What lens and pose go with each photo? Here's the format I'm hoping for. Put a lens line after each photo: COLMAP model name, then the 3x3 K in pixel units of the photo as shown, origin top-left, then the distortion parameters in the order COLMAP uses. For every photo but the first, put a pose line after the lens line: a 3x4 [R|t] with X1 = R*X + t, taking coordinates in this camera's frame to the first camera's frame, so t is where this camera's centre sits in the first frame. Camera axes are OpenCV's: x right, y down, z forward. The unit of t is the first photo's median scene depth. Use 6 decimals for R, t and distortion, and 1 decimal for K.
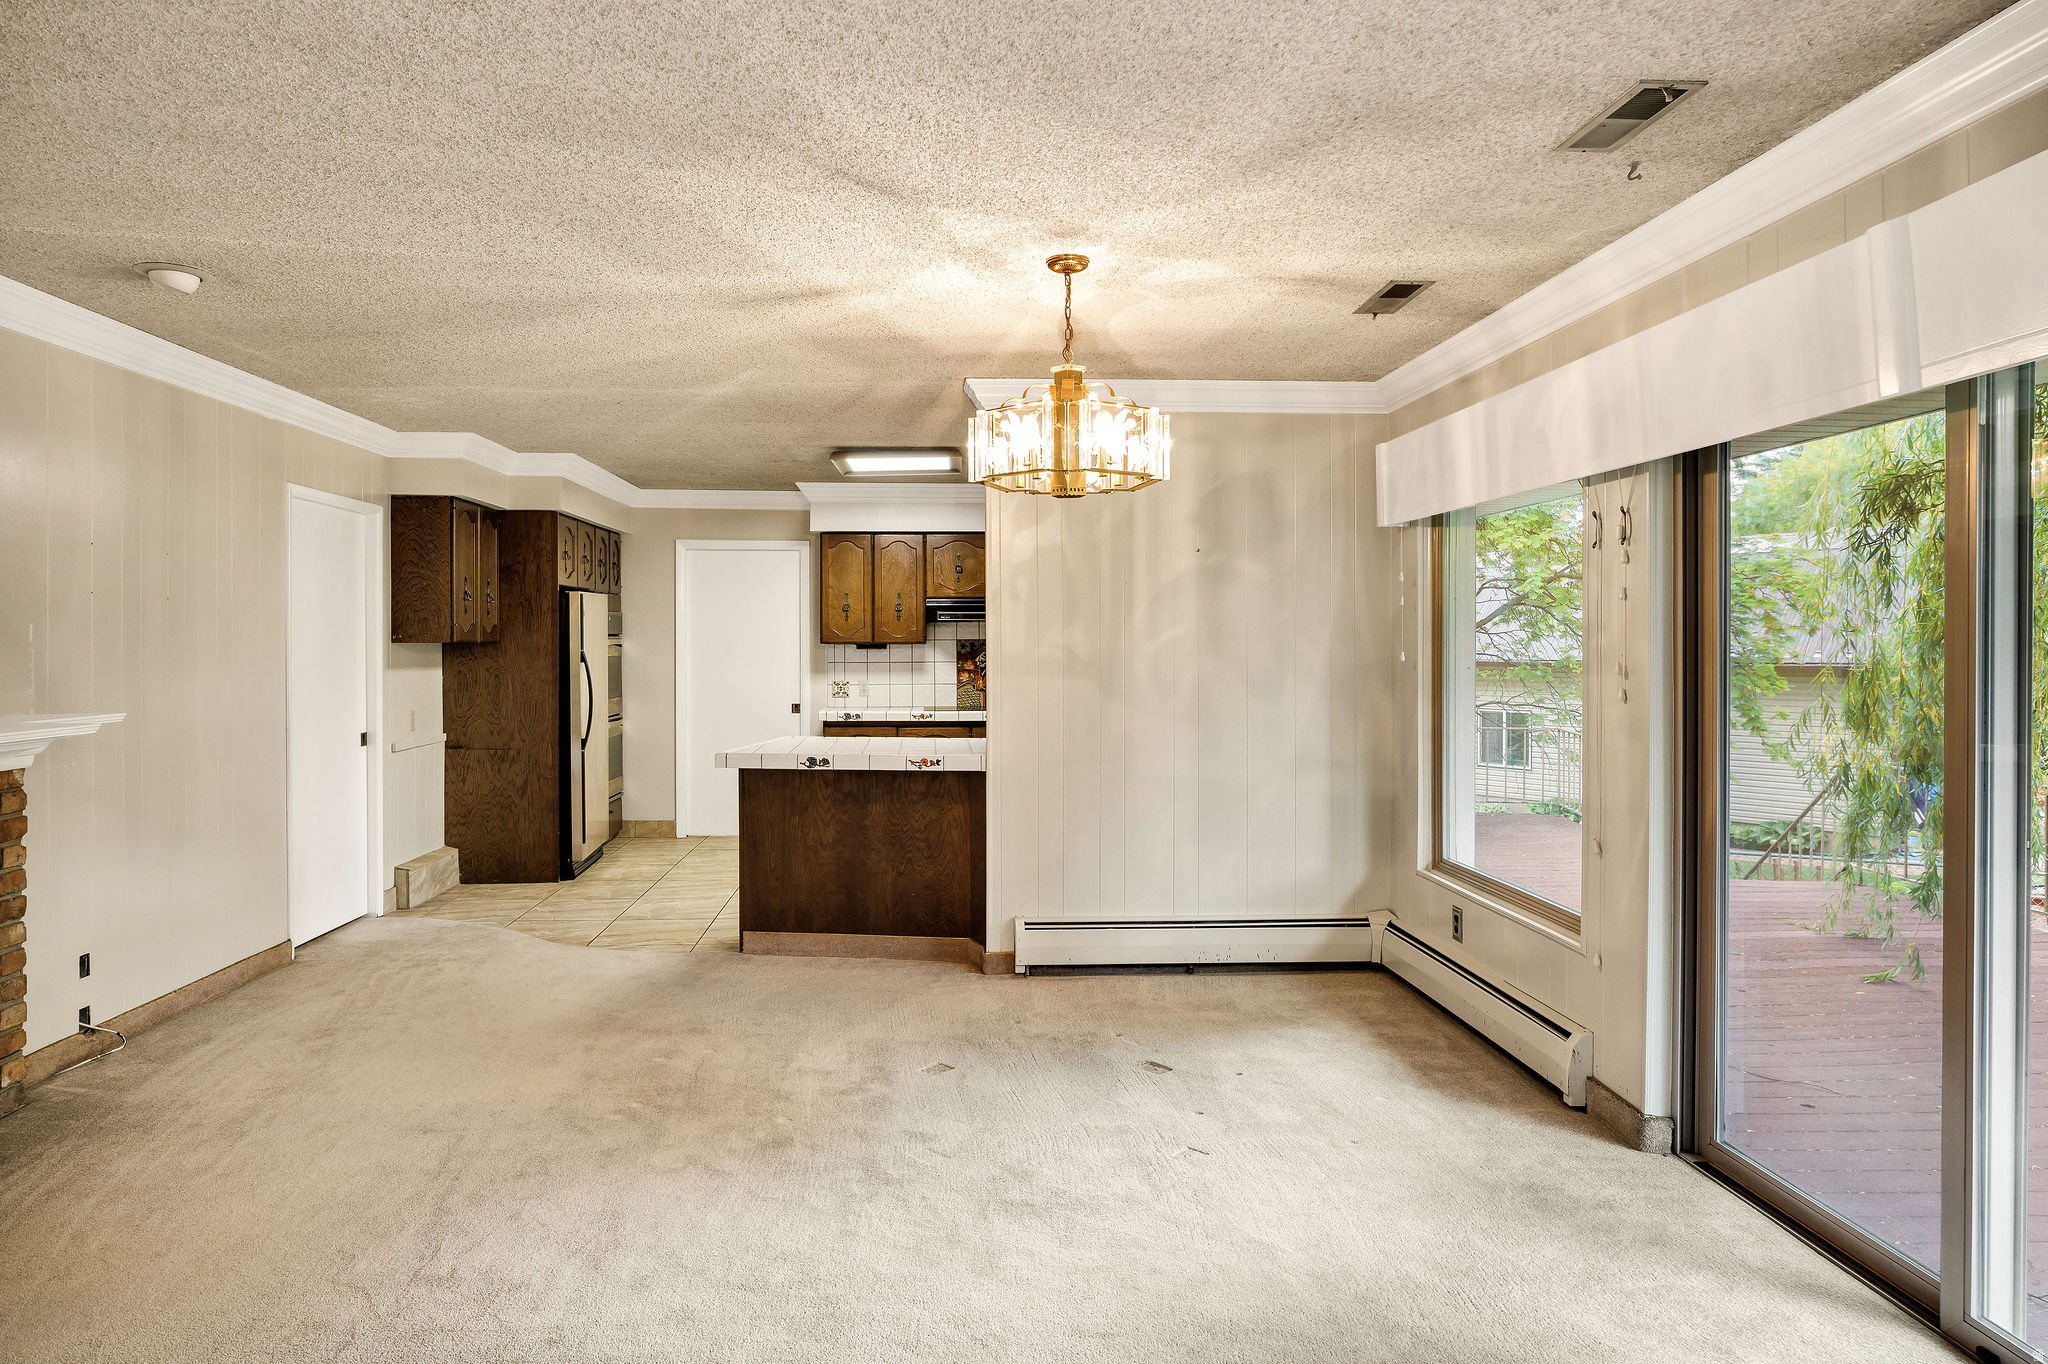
lens RADIAL K [[1185.6, 0, 1019.2], [0, 1185.6, 646.4], [0, 0, 1]] dist [-0.001309, -0.000740]
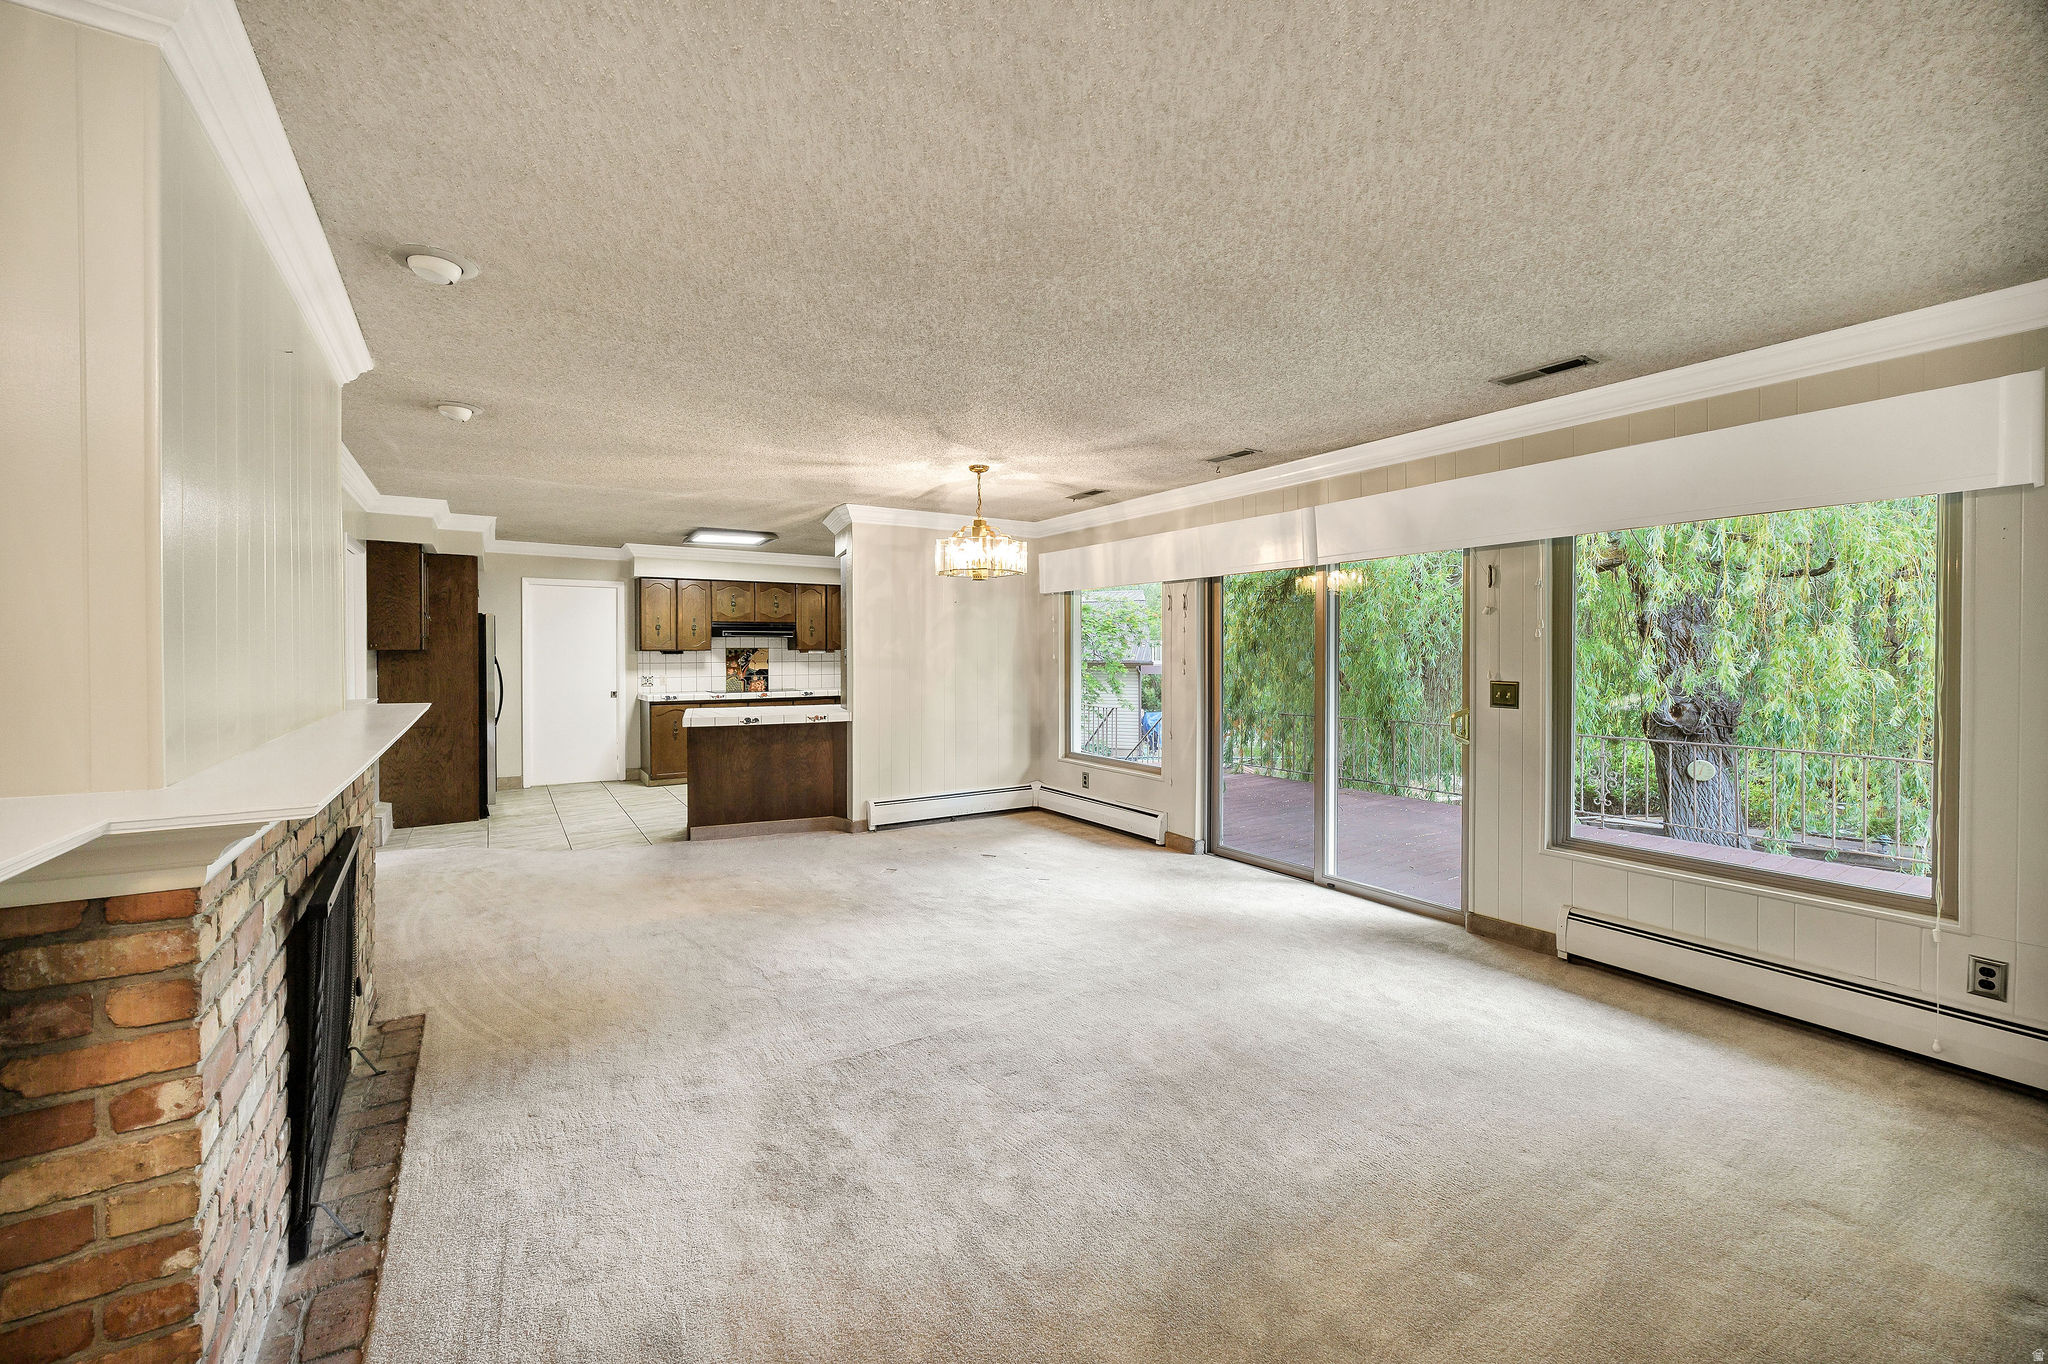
lens RADIAL K [[788.0, 0, 1001.2], [0, 788.0, 658.5], [0, 0, 1]] dist [-0.001086, -0.000024]
pose [[0.872919, -0.004774, 0.487842, -0.412634], [0.001327, 0.999972, 0.007412, 0.000930], [-0.487864, -0.005823, 0.872900, -0.159077]]
